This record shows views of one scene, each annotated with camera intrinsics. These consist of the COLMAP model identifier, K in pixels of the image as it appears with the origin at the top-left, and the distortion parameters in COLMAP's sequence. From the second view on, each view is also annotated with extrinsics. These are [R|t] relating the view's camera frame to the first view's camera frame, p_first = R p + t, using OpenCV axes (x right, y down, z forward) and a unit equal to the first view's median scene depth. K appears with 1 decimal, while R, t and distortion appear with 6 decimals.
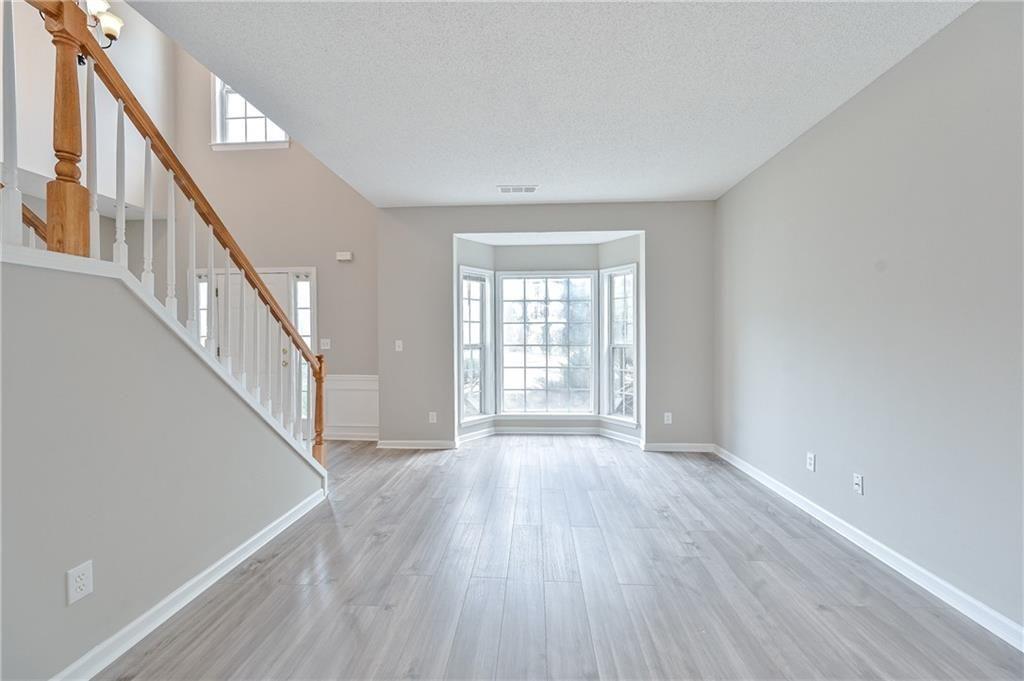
lens RADIAL K [[414.5, 0, 517.1], [0, 414.5, 338.7], [0, 0, 1]] dist [-0.004054, 0.000400]
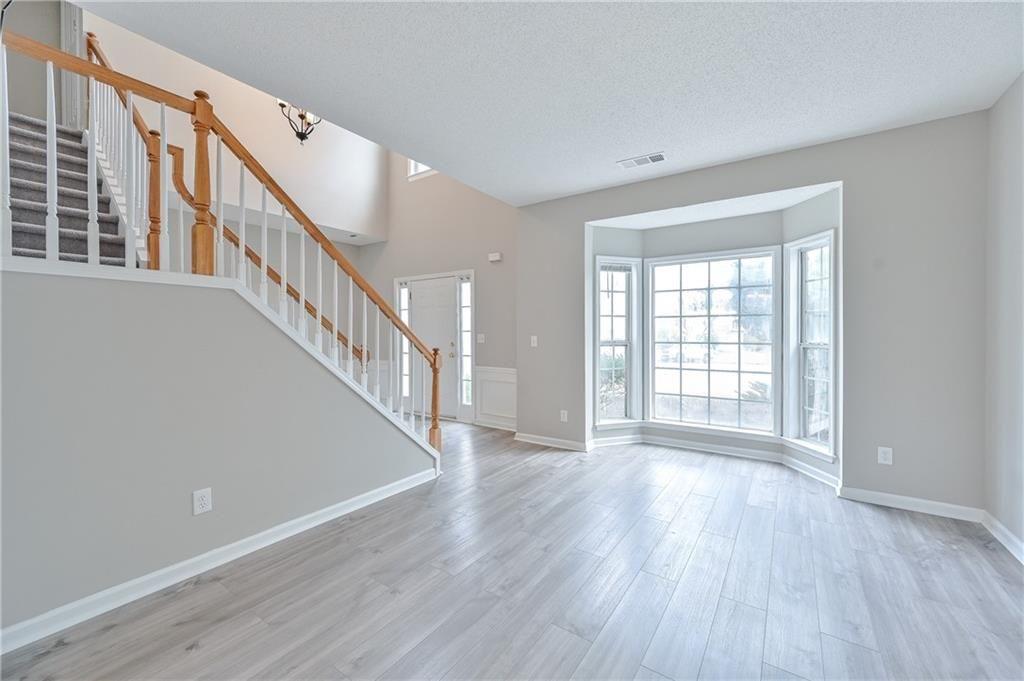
lens RADIAL K [[414.5, 0, 505.3], [0, 414.5, 336.2], [0, 0, 1]] dist [-0.004054, 0.000400]
pose [[0.847433, 0.008822, -0.530829, 0.199767], [-0.006333, 0.999959, 0.006508, -0.001202], [0.530864, -0.002153, 0.847454, 0.112746]]
